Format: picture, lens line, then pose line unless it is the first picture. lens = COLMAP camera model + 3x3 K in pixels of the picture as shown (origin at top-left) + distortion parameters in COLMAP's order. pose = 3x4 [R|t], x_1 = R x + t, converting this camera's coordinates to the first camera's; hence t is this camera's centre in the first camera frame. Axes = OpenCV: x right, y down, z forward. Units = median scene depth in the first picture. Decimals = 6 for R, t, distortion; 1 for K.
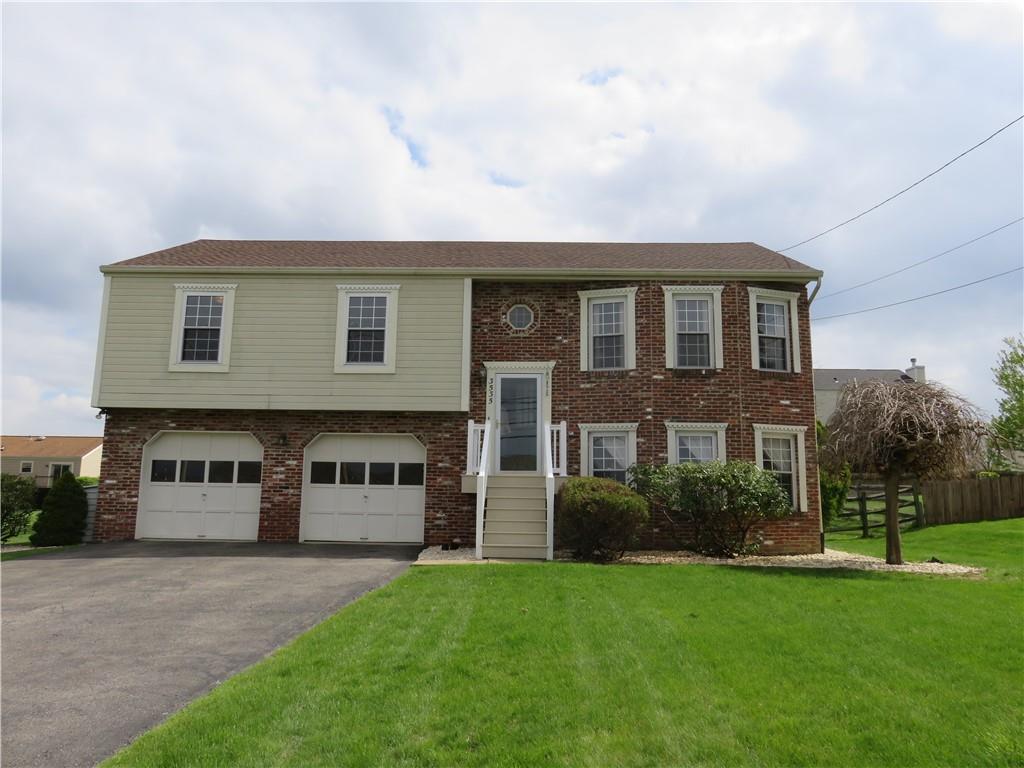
lens RADIAL K [[761.3, 0, 511.6], [0, 761.3, 382.3], [0, 0, 1]] dist [-0.008655, -0.000681]
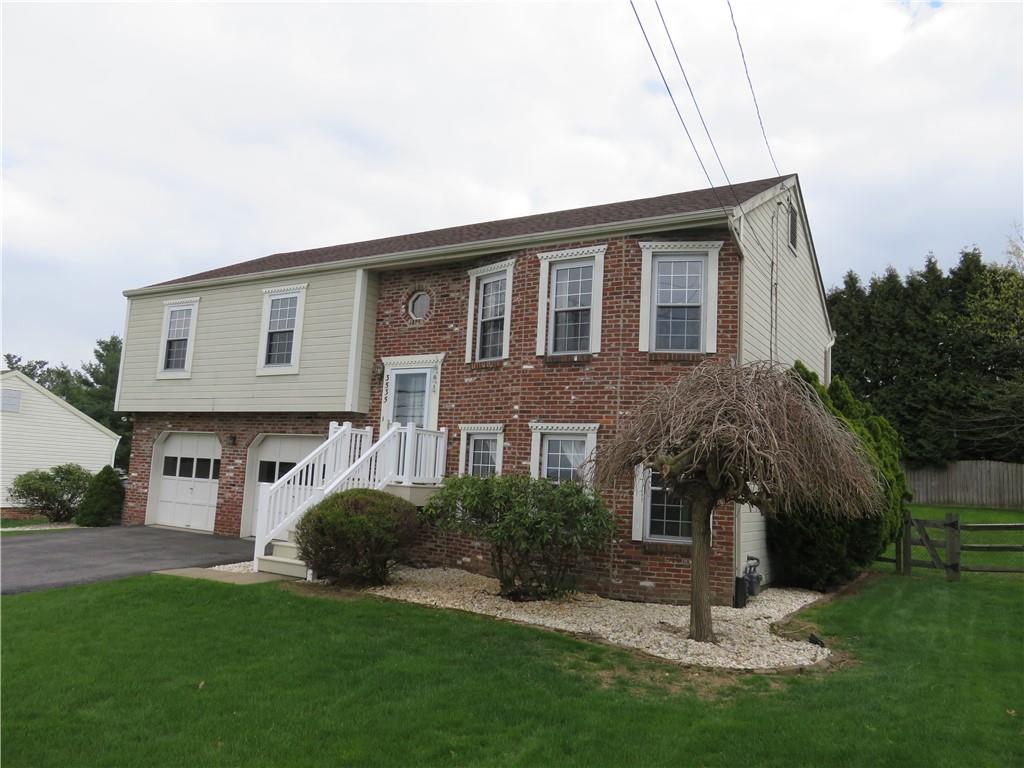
lens RADIAL K [[761.3, 0, 512.4], [0, 761.3, 382.9], [0, 0, 1]] dist [-0.008655, -0.000681]
pose [[0.866291, -0.029845, -0.498647, 0.573340], [0.040732, 0.999110, 0.010965, 0.000438], [0.497876, -0.029810, 0.866736, 0.279941]]
